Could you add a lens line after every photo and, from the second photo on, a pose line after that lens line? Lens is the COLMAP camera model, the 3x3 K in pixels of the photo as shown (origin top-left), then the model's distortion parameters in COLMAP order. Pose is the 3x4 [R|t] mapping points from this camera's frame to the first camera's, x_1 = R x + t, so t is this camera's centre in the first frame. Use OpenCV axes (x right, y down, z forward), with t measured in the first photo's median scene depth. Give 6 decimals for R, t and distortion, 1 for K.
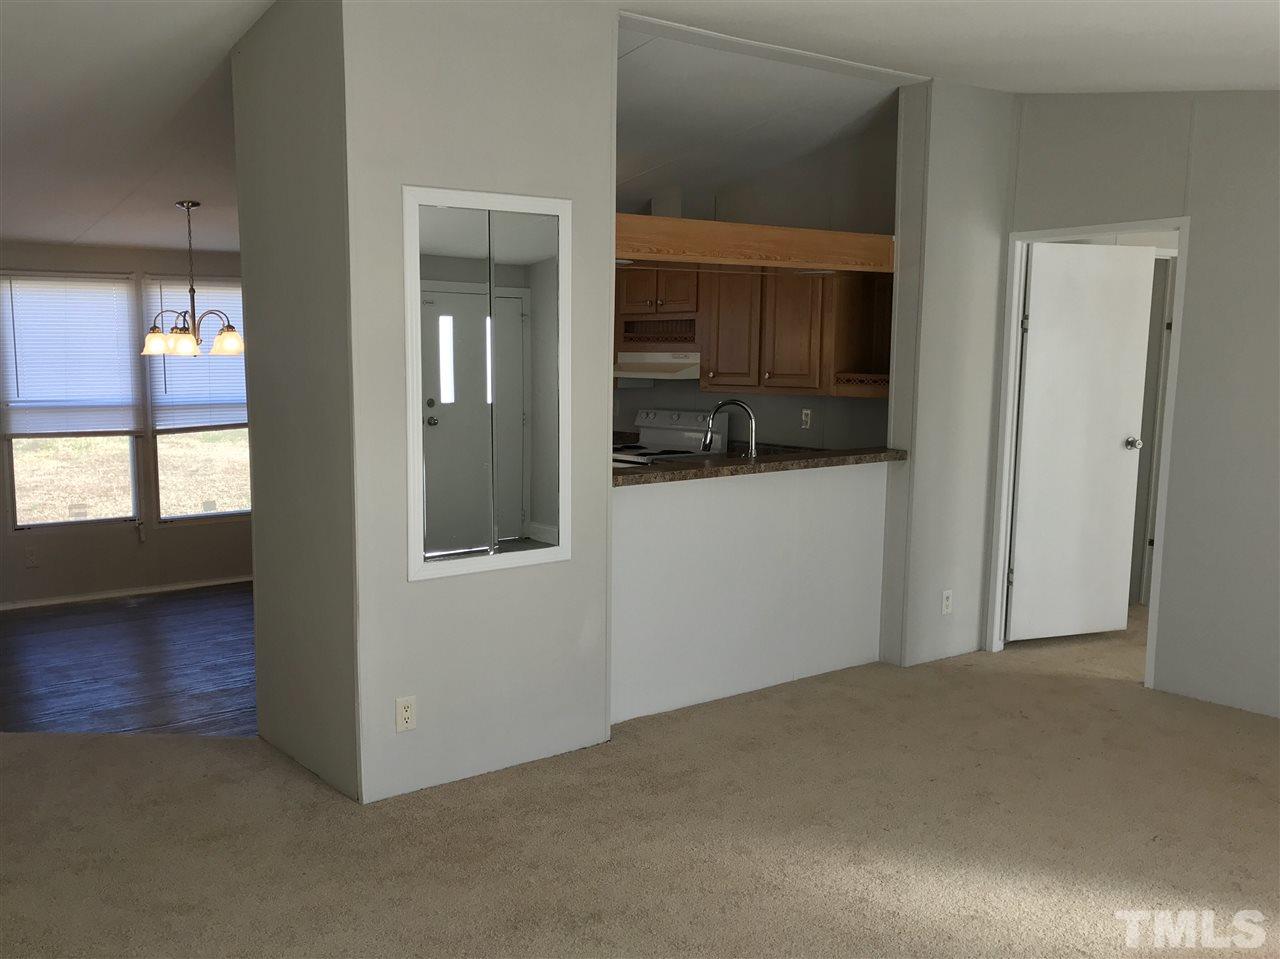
lens RADIAL K [[1050.8, 0, 646.4], [0, 1050.8, 481.2], [0, 0, 1]] dist [0.060127, -0.002248]
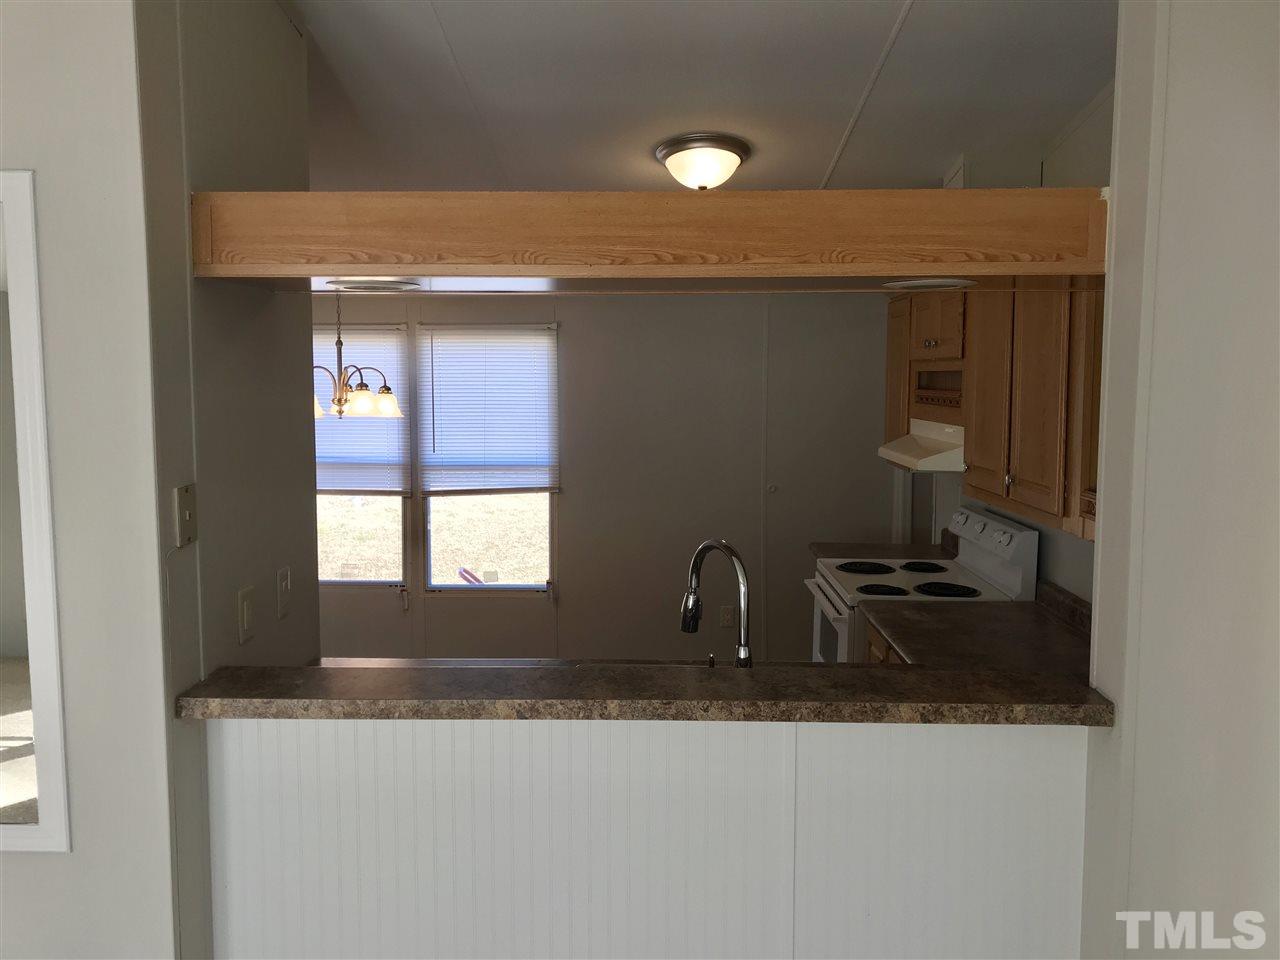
lens RADIAL K [[1050.8, 0, 636.0], [0, 1050.8, 479.9], [0, 0, 1]] dist [0.060127, -0.002248]
pose [[0.782772, 0.063672, -0.619043, 0.257880], [-0.084545, 0.996410, -0.004421, -0.072330], [0.616539, 0.055798, 0.785345, 0.410694]]
